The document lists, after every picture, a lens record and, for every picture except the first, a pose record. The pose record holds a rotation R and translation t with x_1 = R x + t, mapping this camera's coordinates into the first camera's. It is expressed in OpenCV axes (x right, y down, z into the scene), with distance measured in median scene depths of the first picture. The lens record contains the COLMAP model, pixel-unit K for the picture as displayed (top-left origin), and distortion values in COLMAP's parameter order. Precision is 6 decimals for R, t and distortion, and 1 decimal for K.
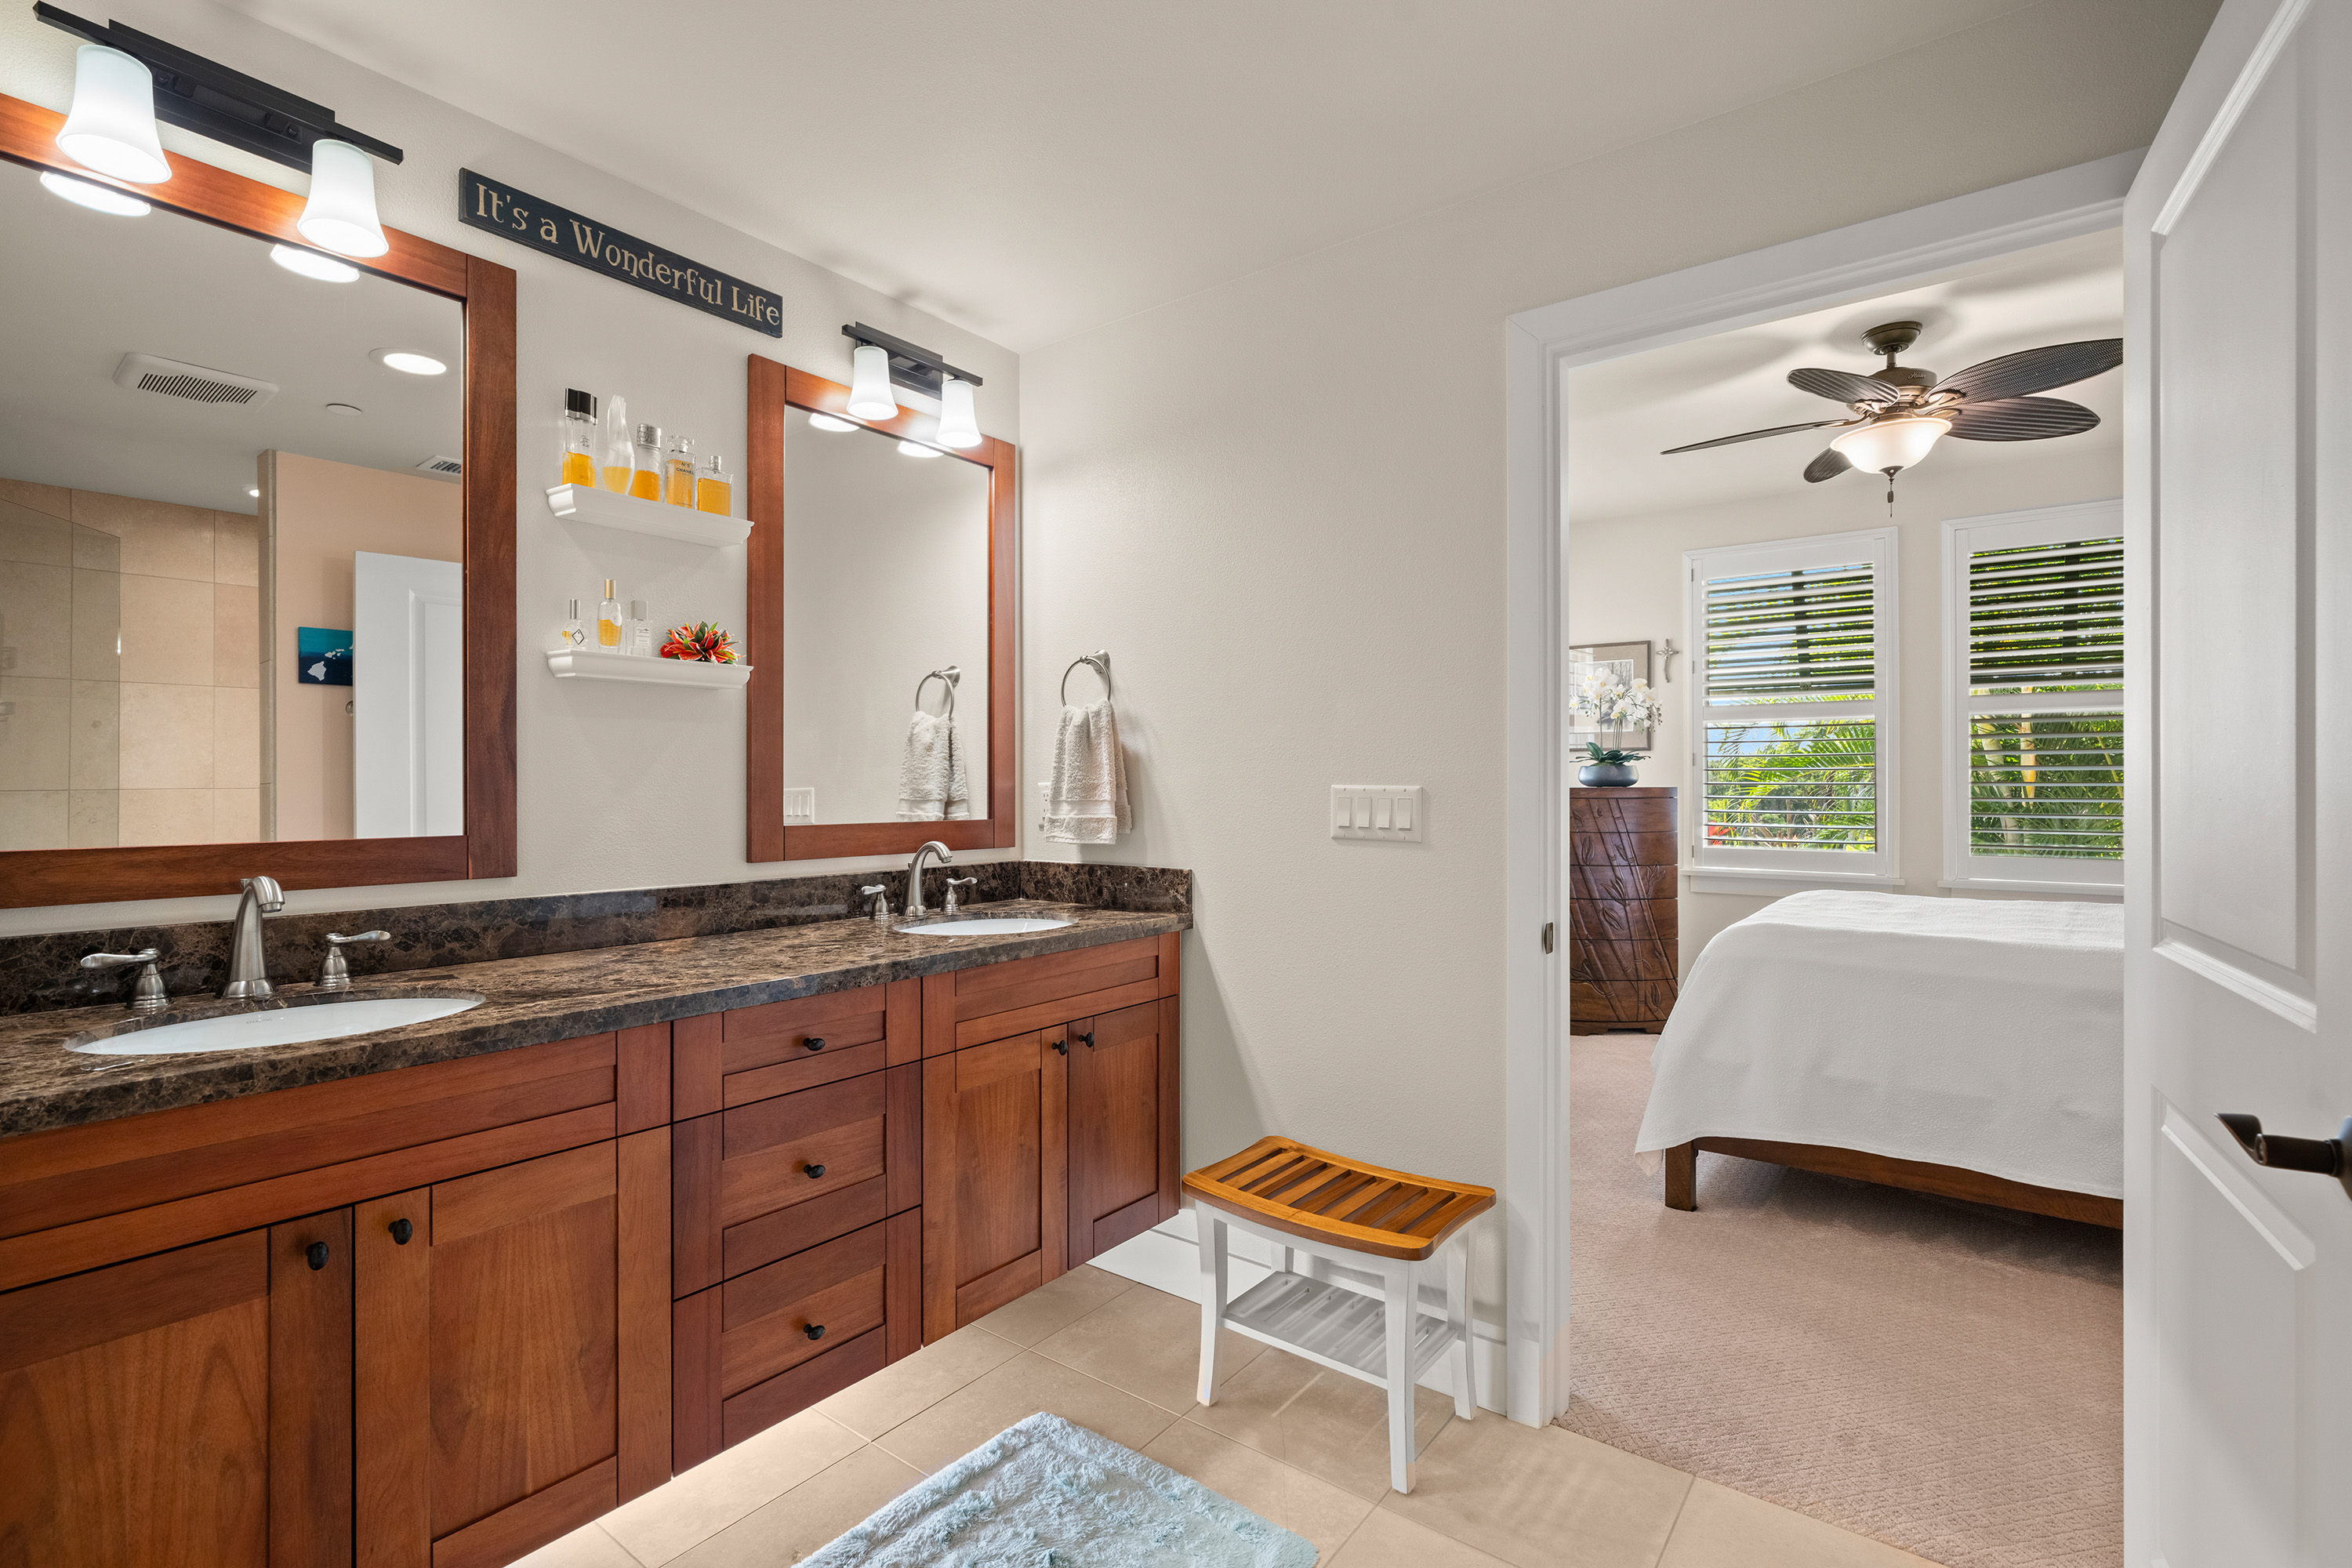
lens RADIAL K [[1071.2, 0, 1184.4], [0, 1071.2, 797.6], [0, 0, 1]] dist [0.009051, -0.000112]
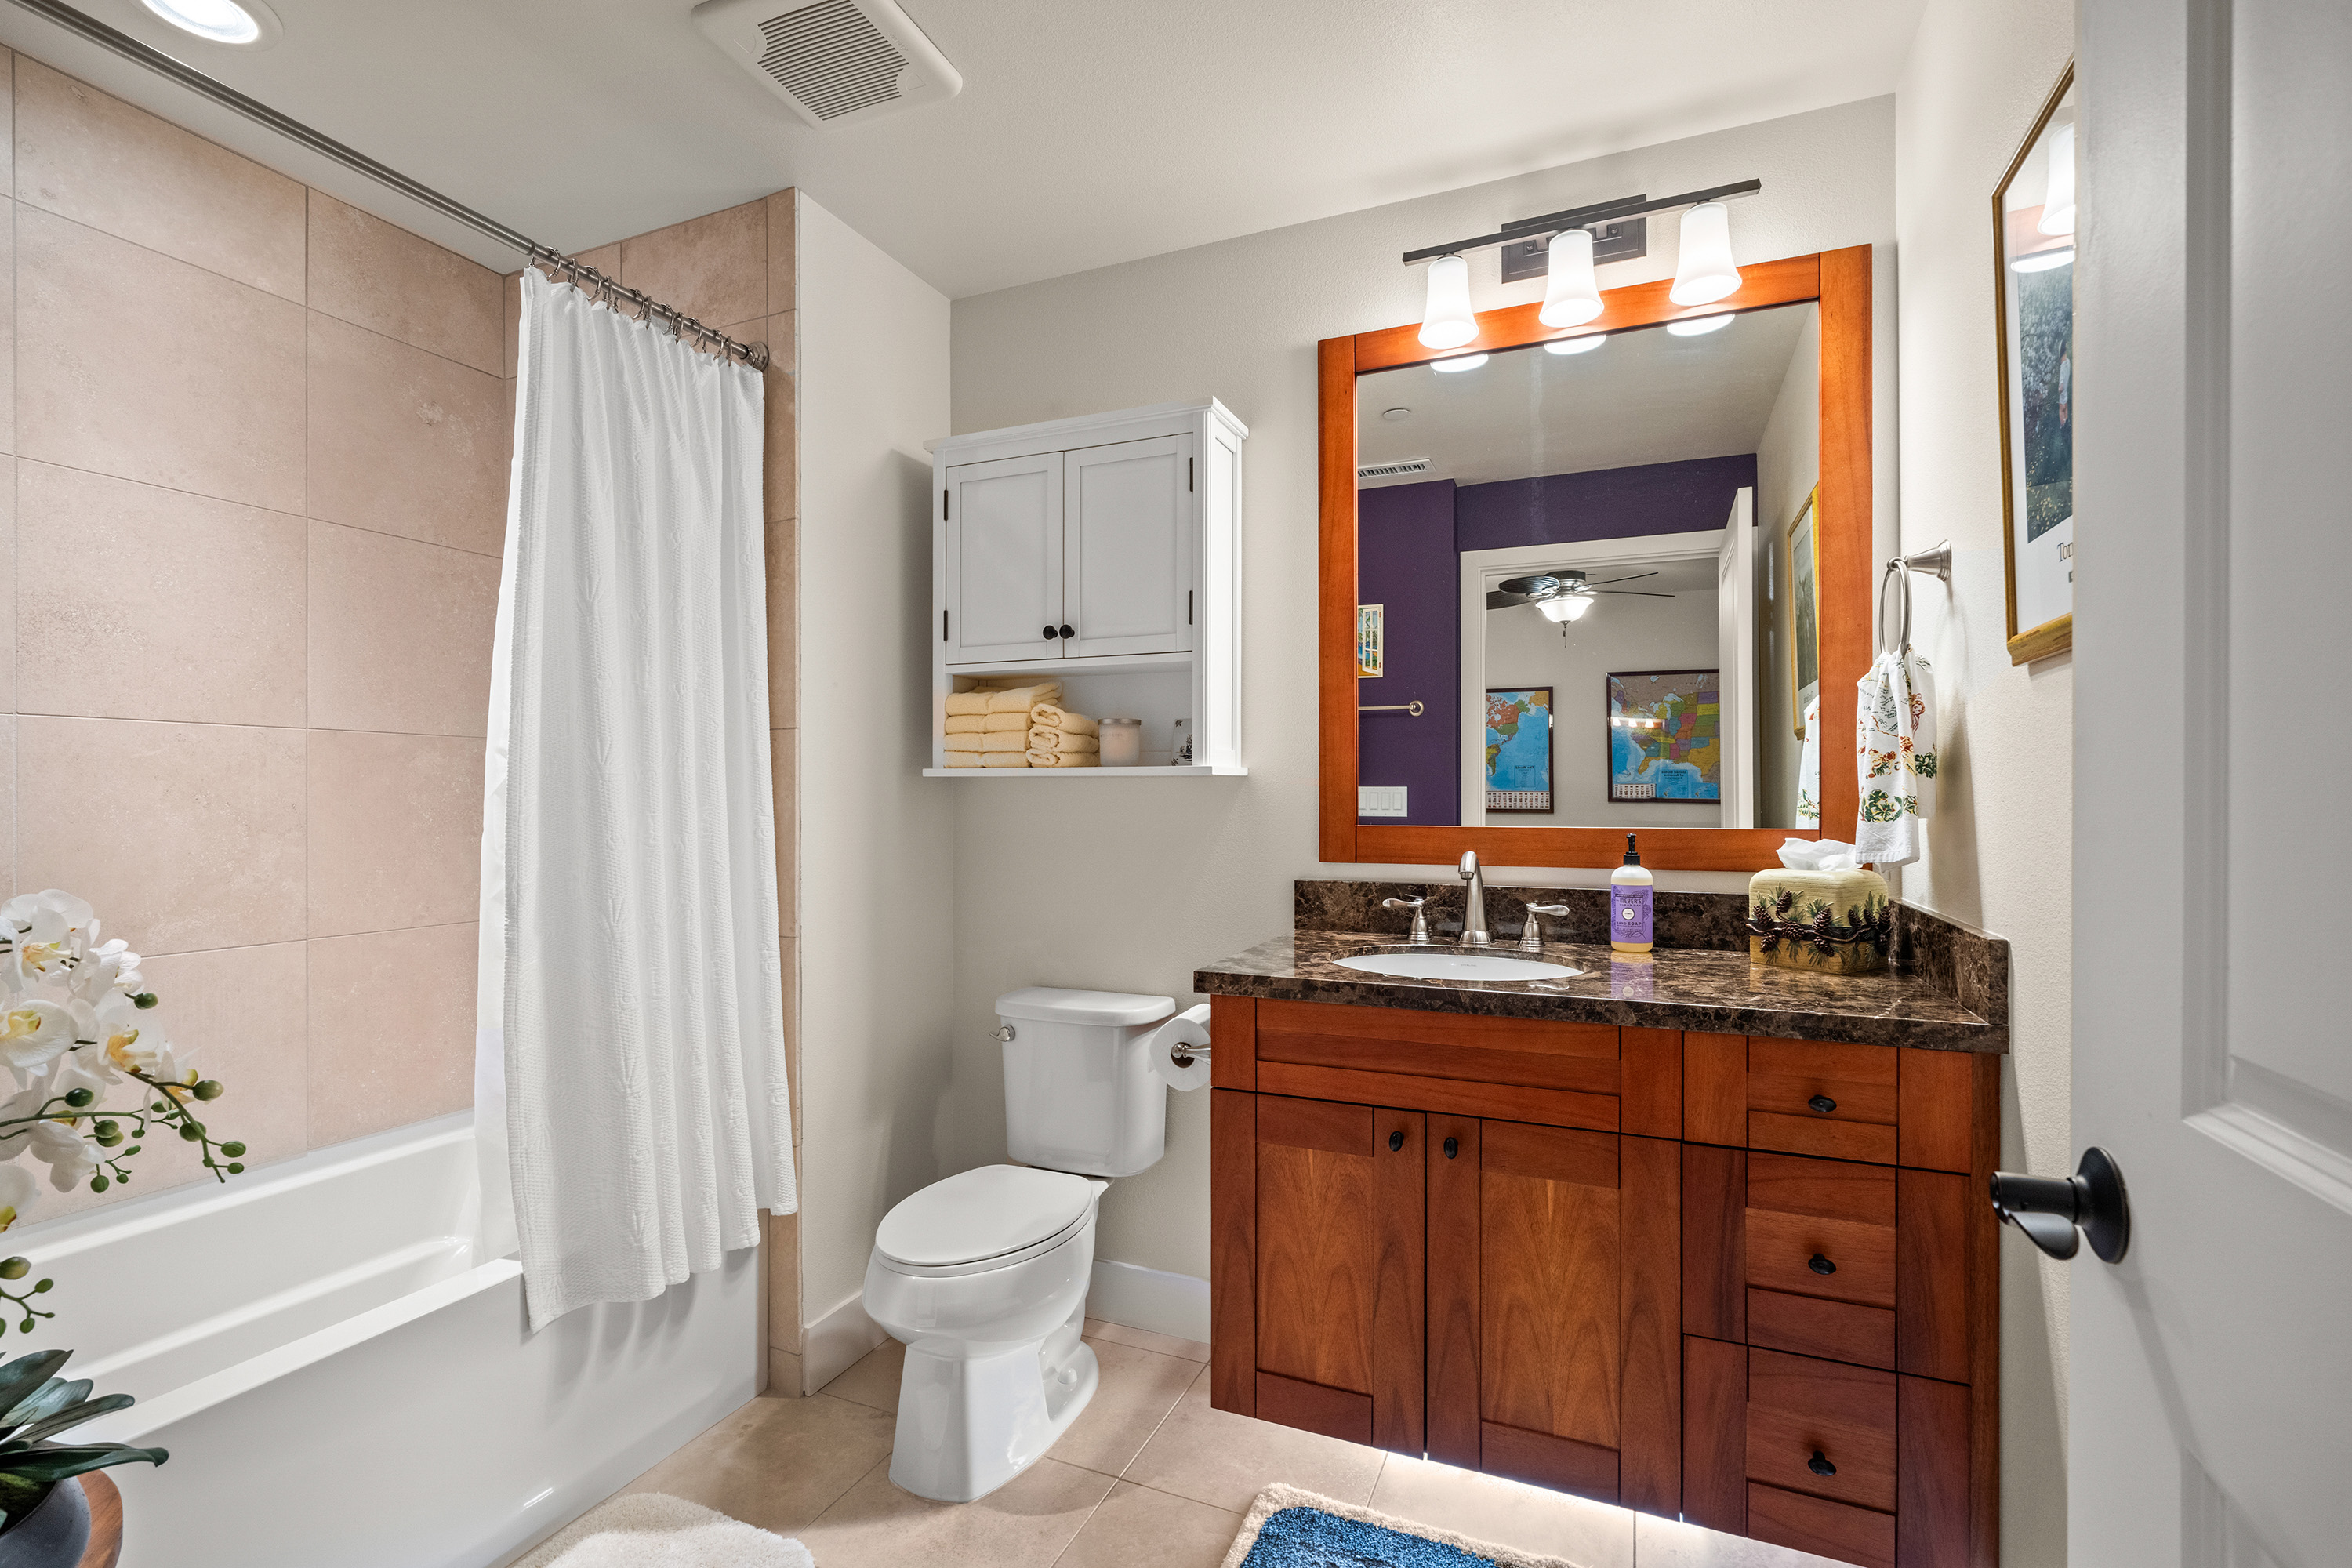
lens RADIAL K [[1056.8, 0, 1176.0], [0, 1056.8, 784.0], [0, 0, 1]] dist [-0.006224, 0.000450]
pose [[0.226509, -0.001631, -0.974008, 0.384979], [-0.001671, 0.999996, -0.002064, -0.005683], [0.974008, 0.002095, 0.226505, 0.503026]]
